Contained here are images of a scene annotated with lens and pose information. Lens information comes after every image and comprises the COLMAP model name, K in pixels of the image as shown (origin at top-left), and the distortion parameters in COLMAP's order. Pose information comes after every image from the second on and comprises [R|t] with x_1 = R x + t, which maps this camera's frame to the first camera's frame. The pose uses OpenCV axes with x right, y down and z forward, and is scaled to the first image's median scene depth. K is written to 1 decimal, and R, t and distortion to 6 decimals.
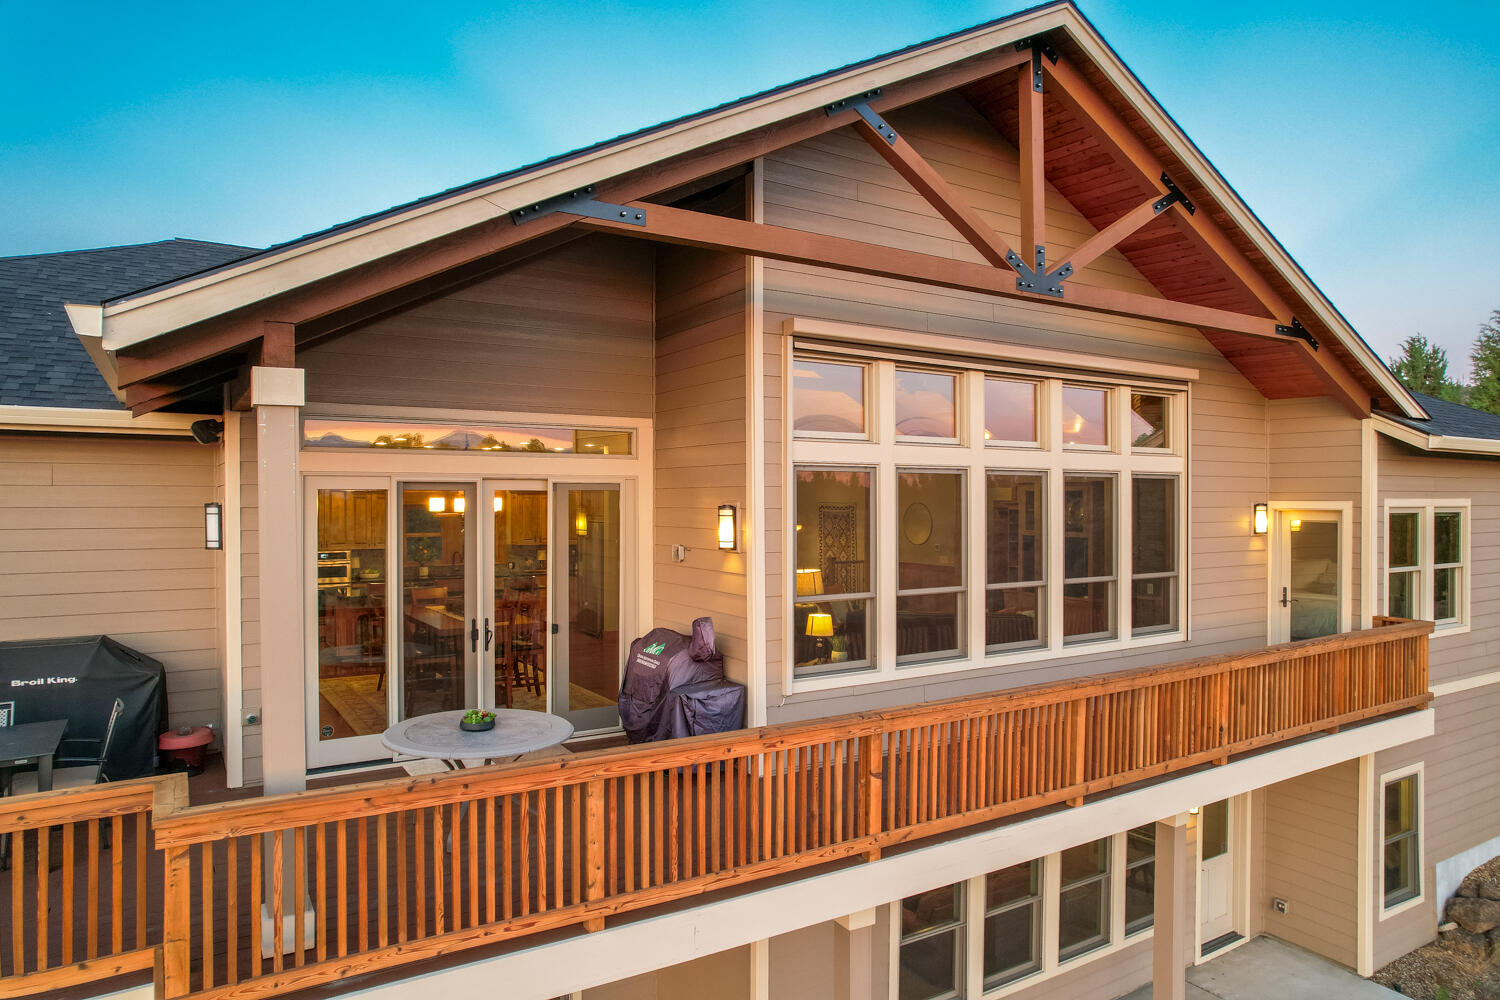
lens RADIAL K [[947.6, 0, 752.6], [0, 947.6, 511.8], [0, 0, 1]] dist [-0.067903, 0.066476]
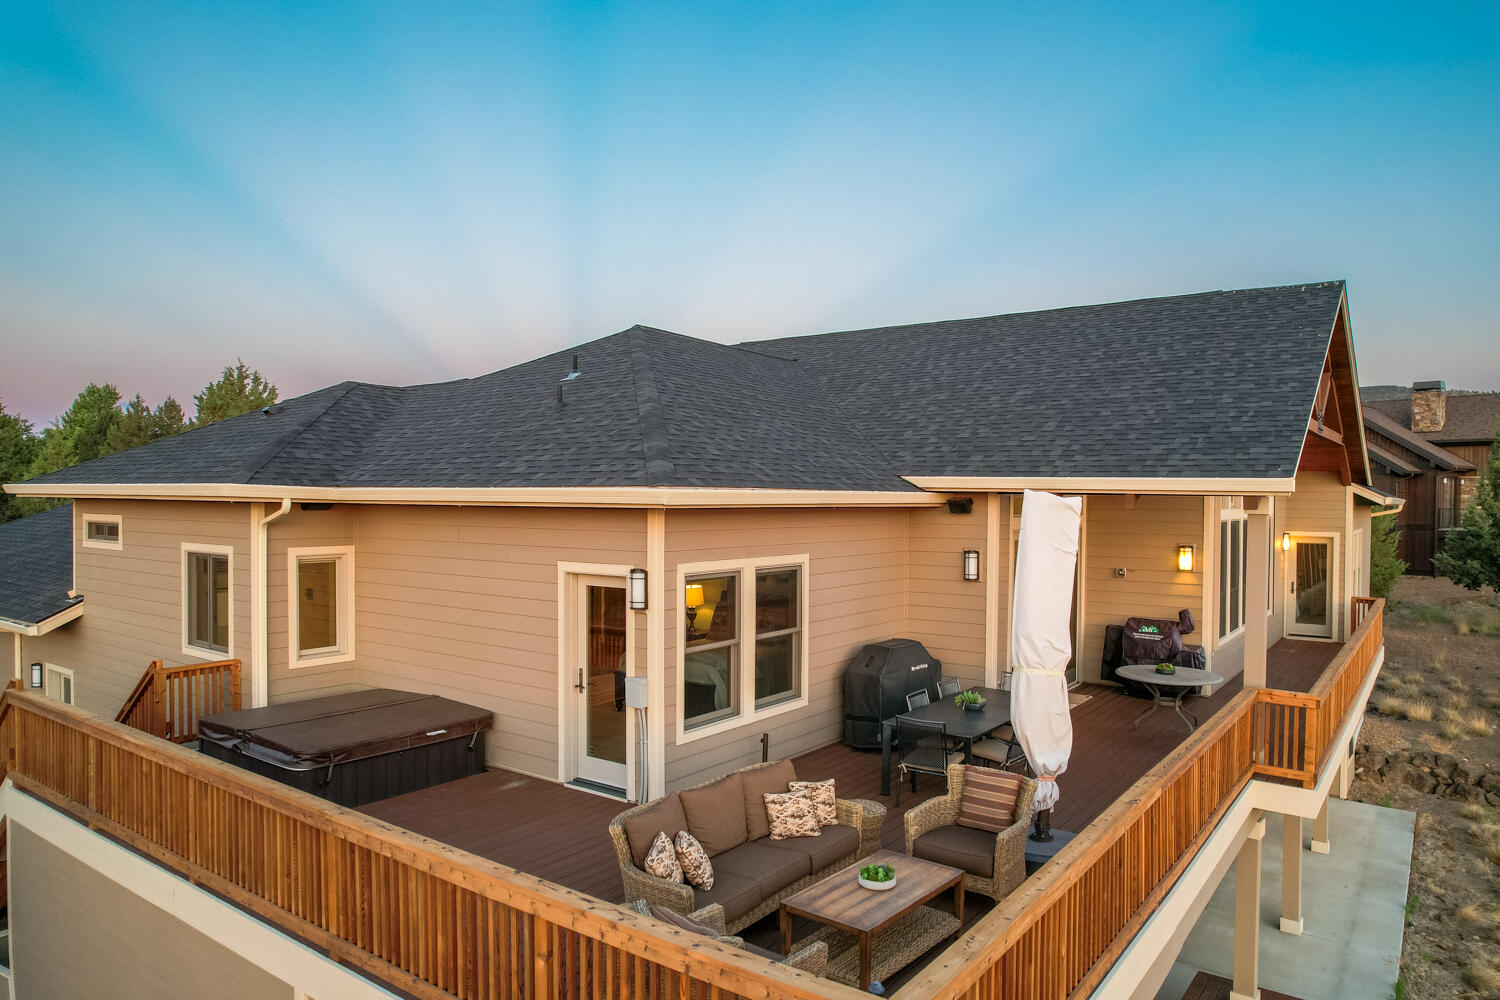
lens RADIAL K [[965.8, 0, 751.2], [0, 965.8, 515.0], [0, 0, 1]] dist [-0.045859, 0.001077]
pose [[0.932025, -0.004059, 0.362372, -1.306737], [0.003681, 0.999992, 0.001733, -0.063802], [-0.362376, -0.000281, 0.932032, -0.336802]]
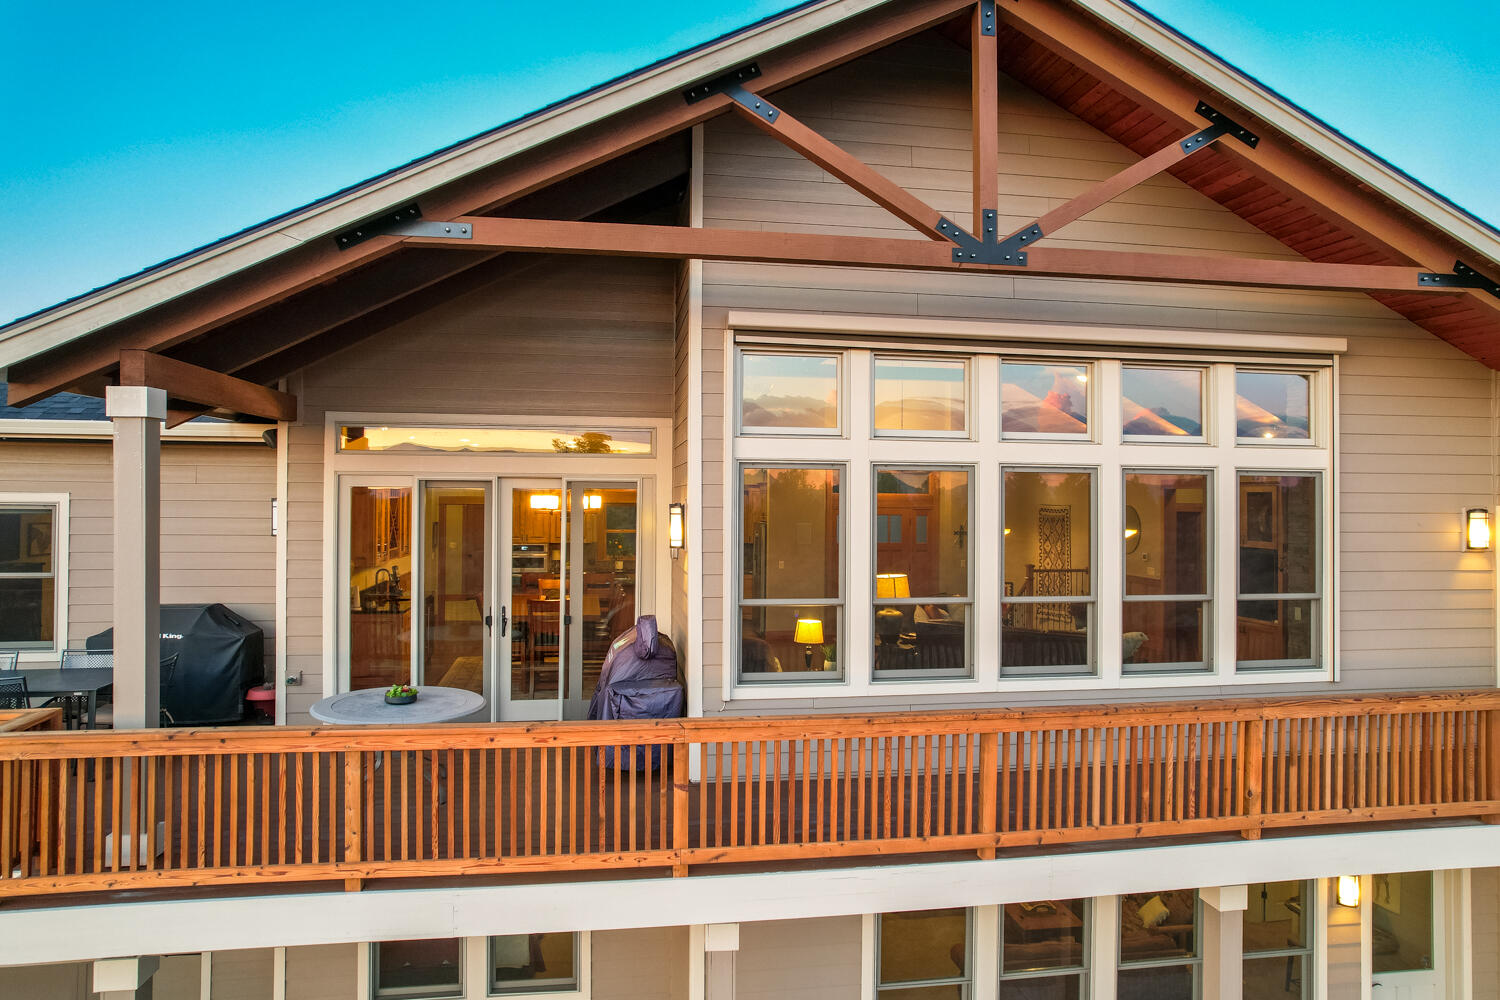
lens RADIAL K [[965.6, 0, 760.3], [0, 965.6, 493.8], [0, 0, 1]] dist [-0.073150, 0.071159]
pose [[0.922103, 0.004577, -0.386918, 0.405434], [-0.012658, 0.999752, -0.018340, 0.000151], [0.386738, 0.021809, 0.921932, 0.091486]]
